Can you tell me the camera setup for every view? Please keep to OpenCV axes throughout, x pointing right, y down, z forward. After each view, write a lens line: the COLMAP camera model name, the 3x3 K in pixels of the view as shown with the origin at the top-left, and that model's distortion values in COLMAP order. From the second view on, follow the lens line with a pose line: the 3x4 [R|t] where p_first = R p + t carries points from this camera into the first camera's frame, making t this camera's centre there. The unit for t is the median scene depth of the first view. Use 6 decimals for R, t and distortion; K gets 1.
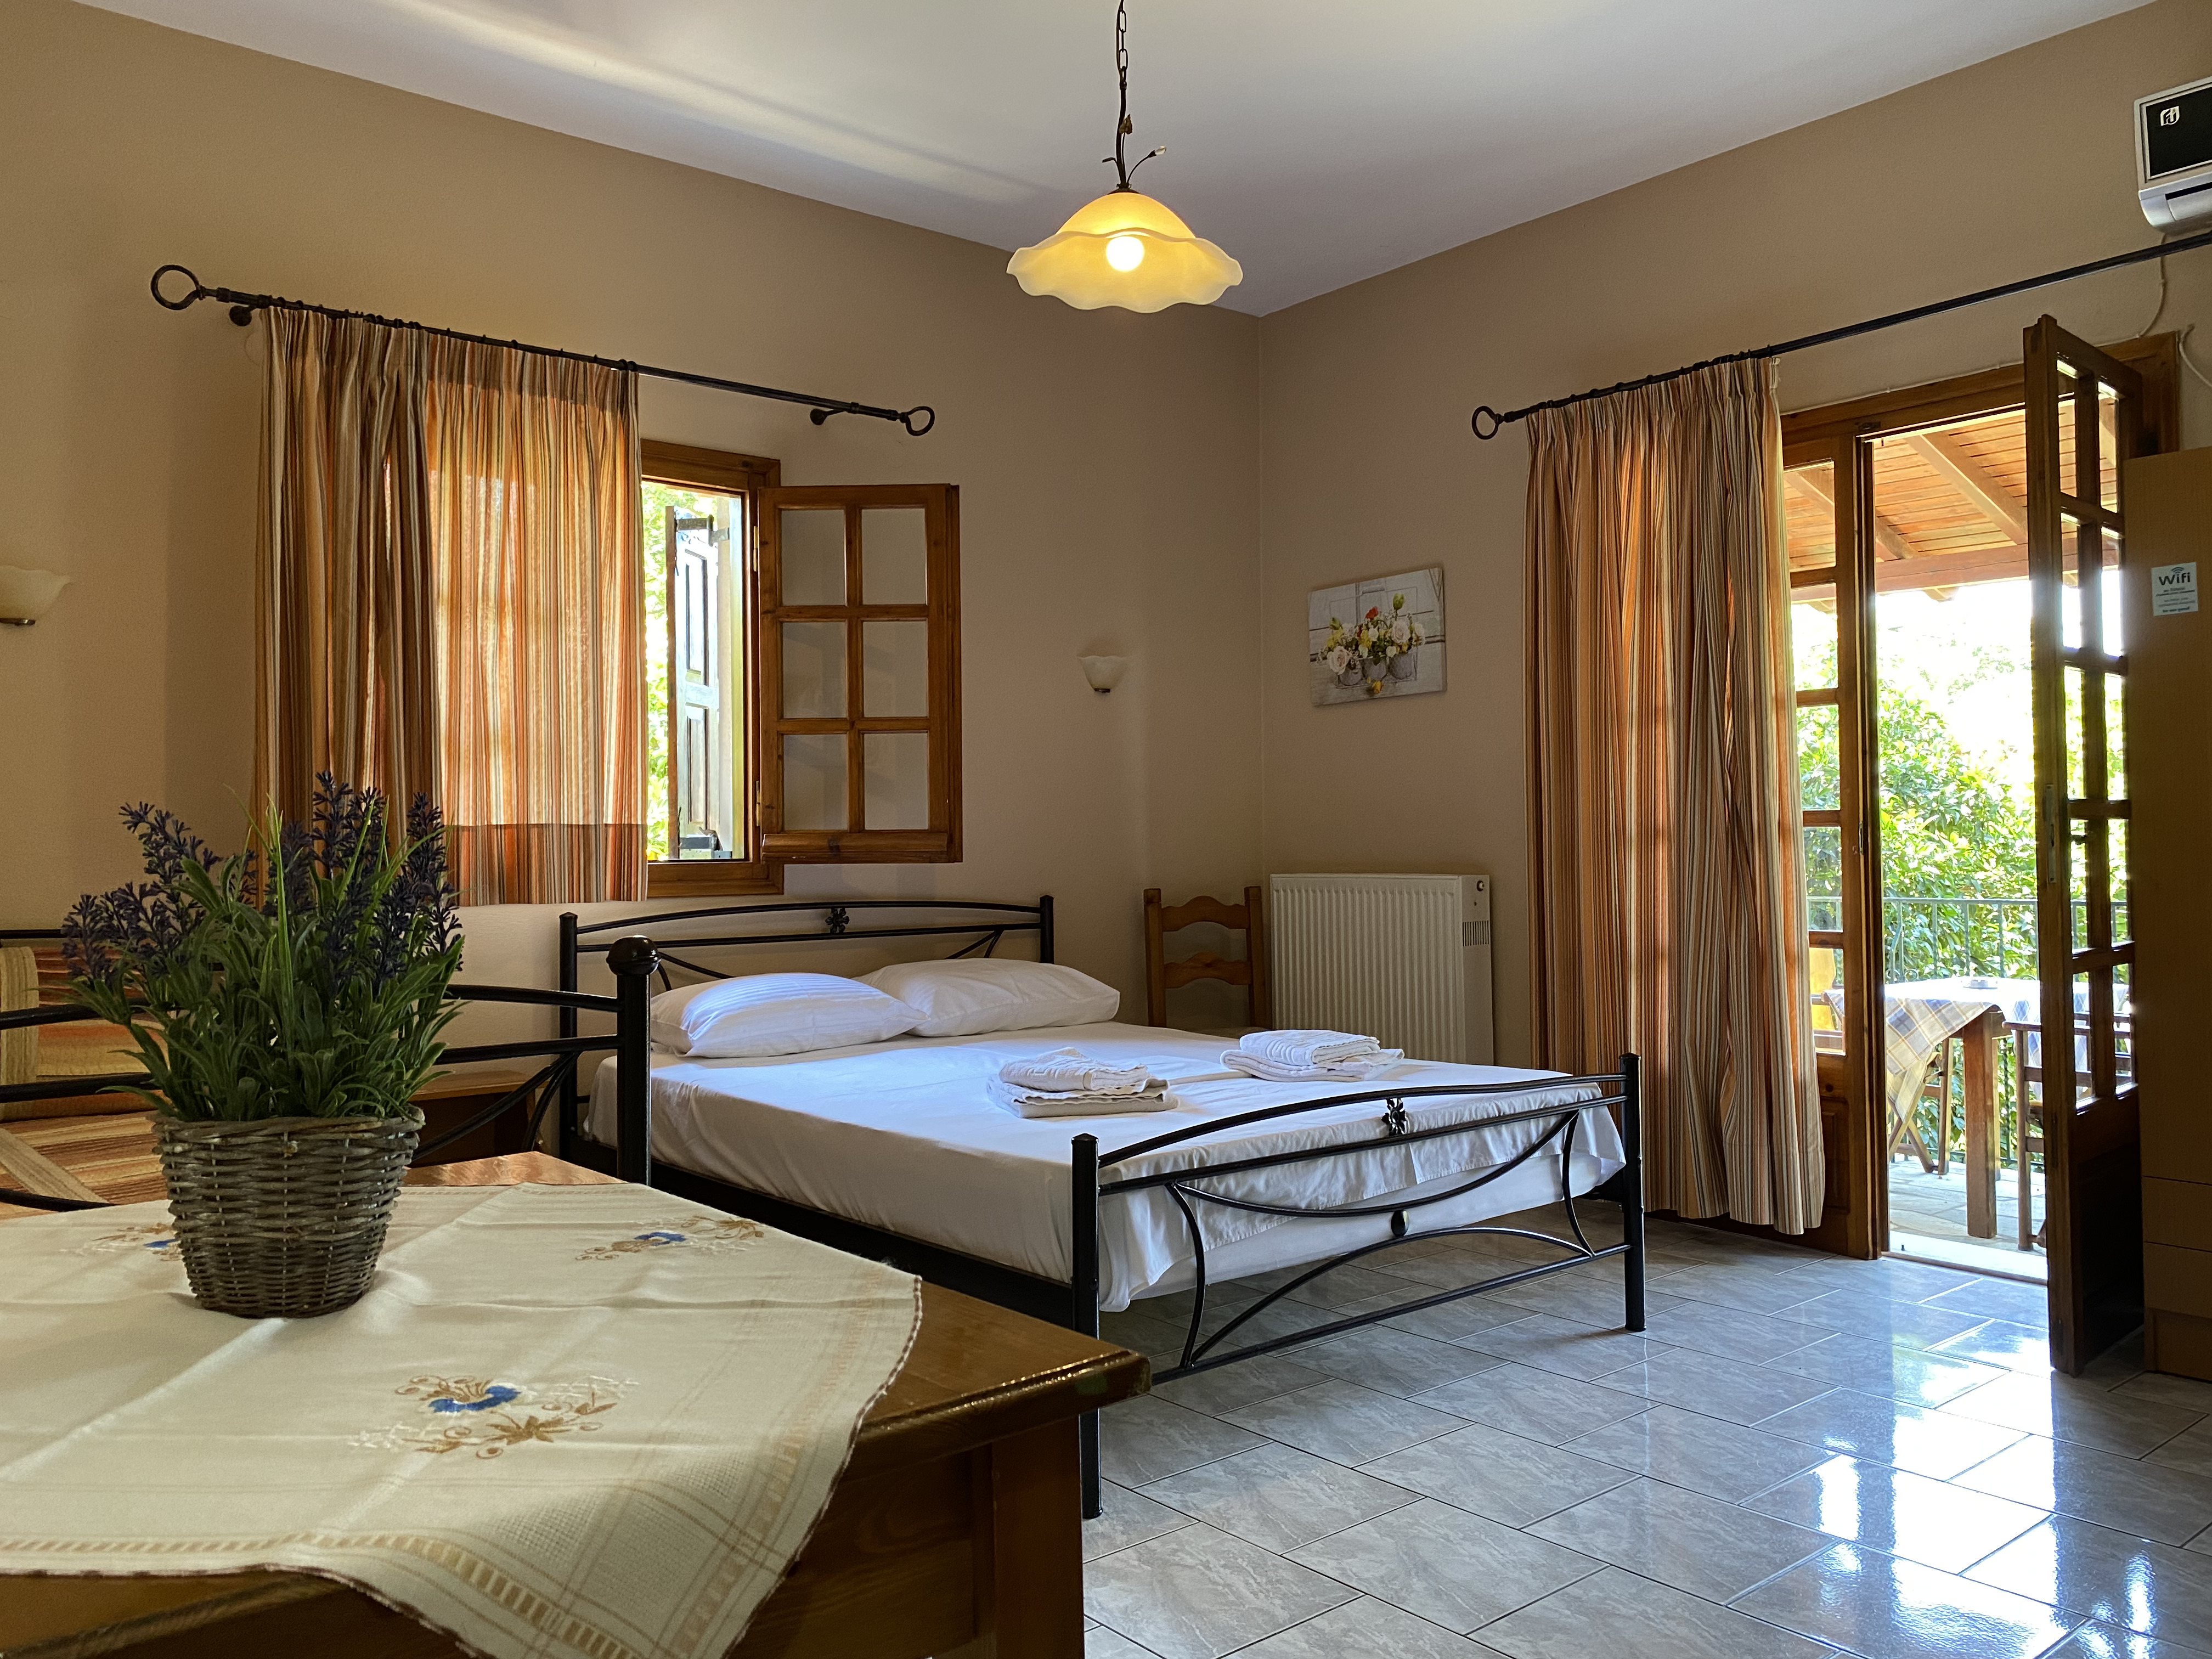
lens RADIAL K [[1688.4, 0, 1100.8], [0, 1688.4, 820.5], [0, 0, 1]] dist [0.014073, -0.006574]
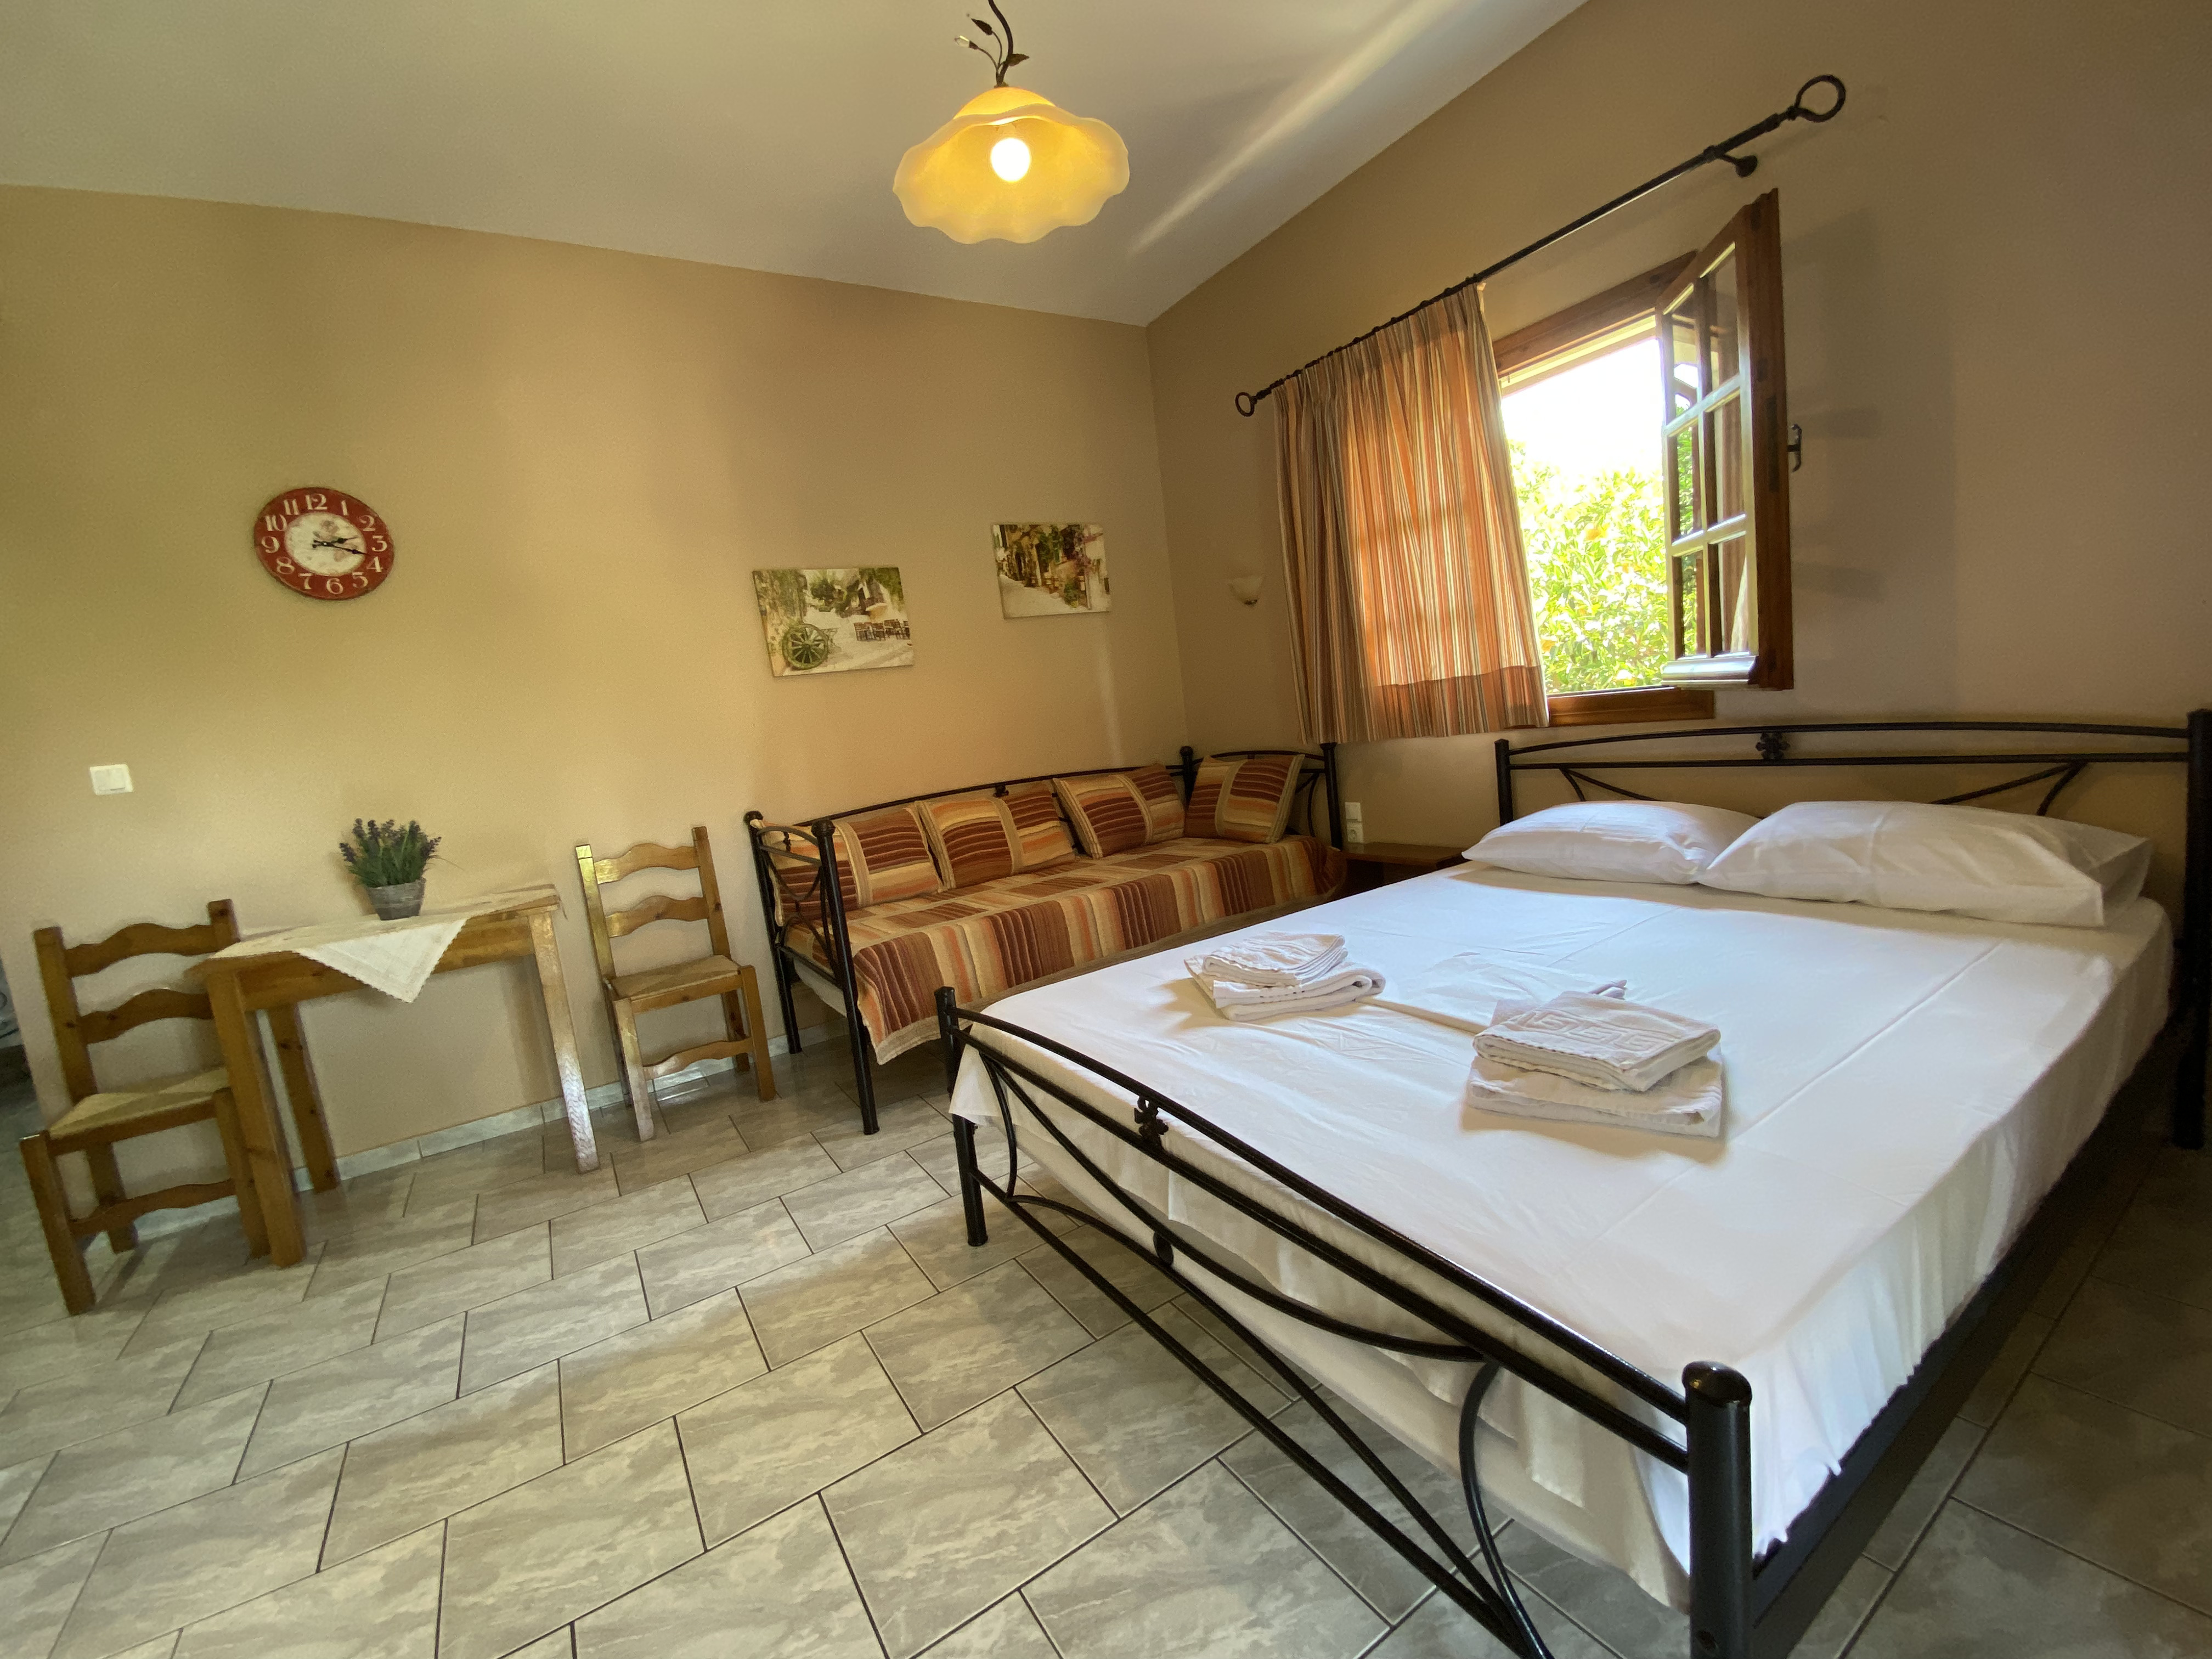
lens RADIAL K [[907.0, 0, 1118.9], [0, 907.0, 837.9], [0, 0, 1]] dist [0.007314, -0.014302]
pose [[-0.122893, 0.158762, -0.979639, 0.415610], [0.135117, 0.980606, 0.141968, -0.011217], [0.983179, -0.114919, -0.141961, 0.778010]]
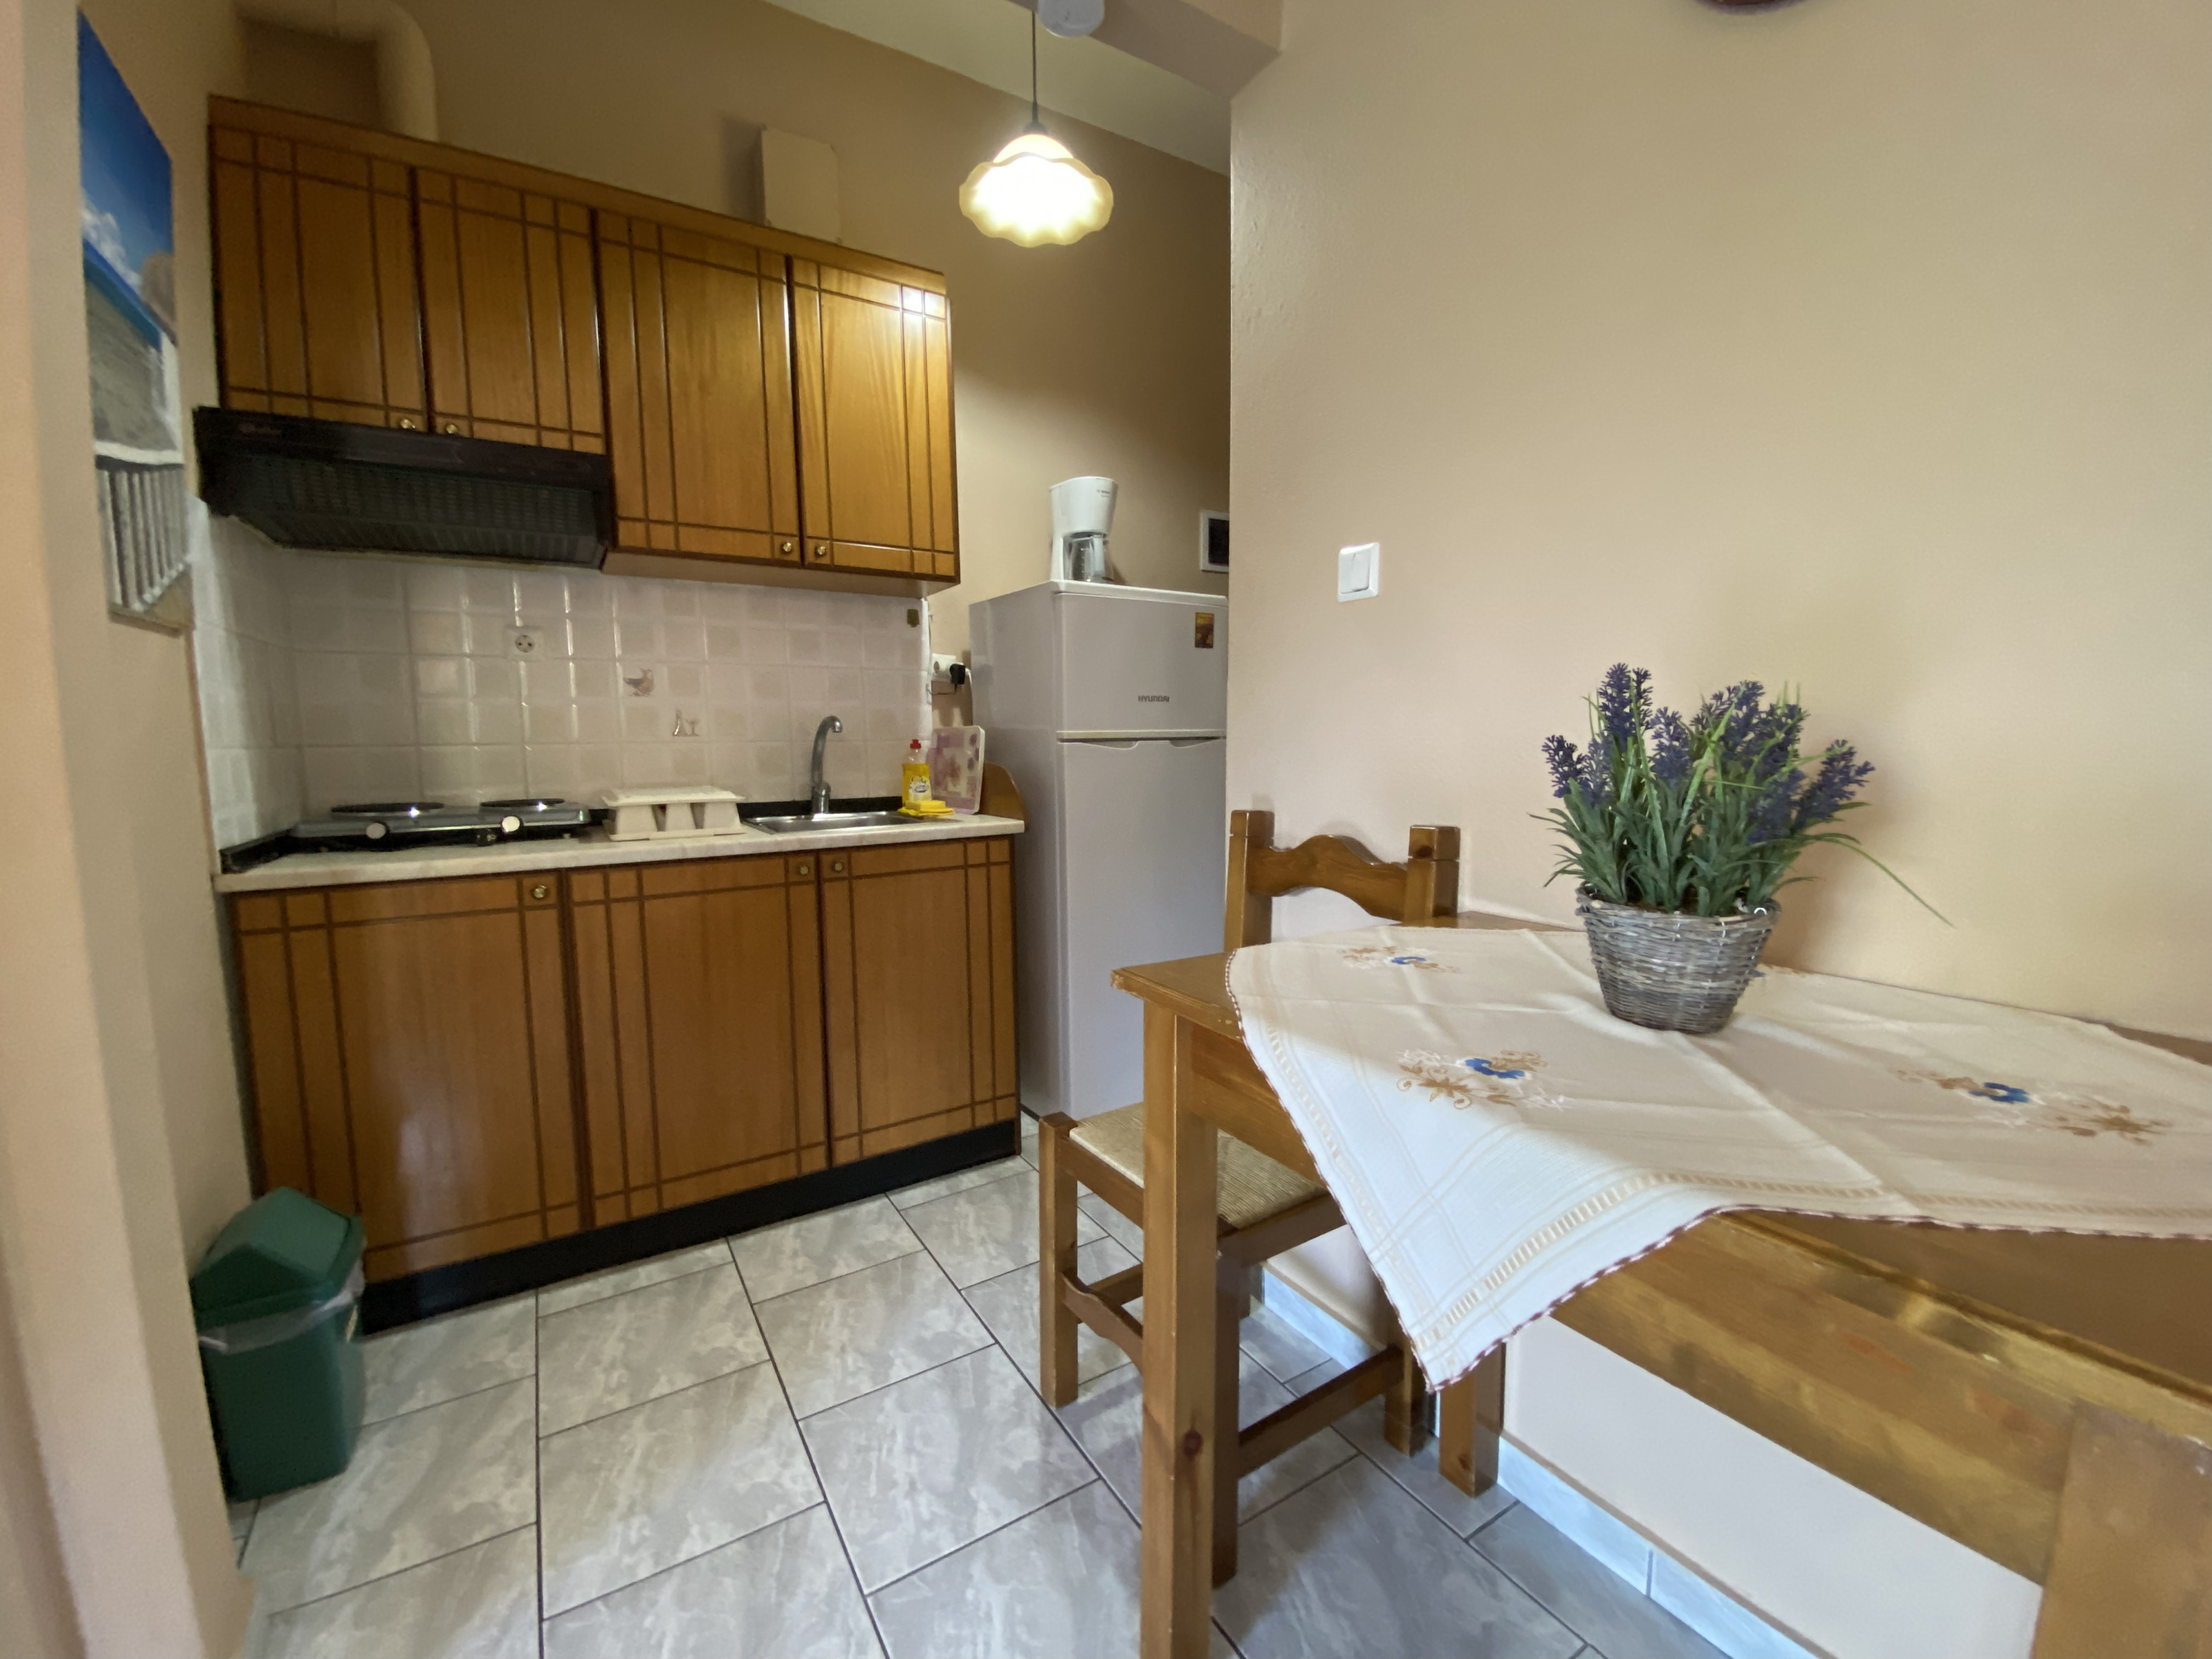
lens RADIAL K [[907.0, 0, 1120.8], [0, 907.0, 831.9], [0, 0, 1]] dist [0.007314, -0.014302]
pose [[-0.992879, 0.005949, 0.118981, -0.023384], [0.016625, 0.995898, 0.088941, 0.007807], [-0.117964, 0.090286, -0.988905, 0.403871]]
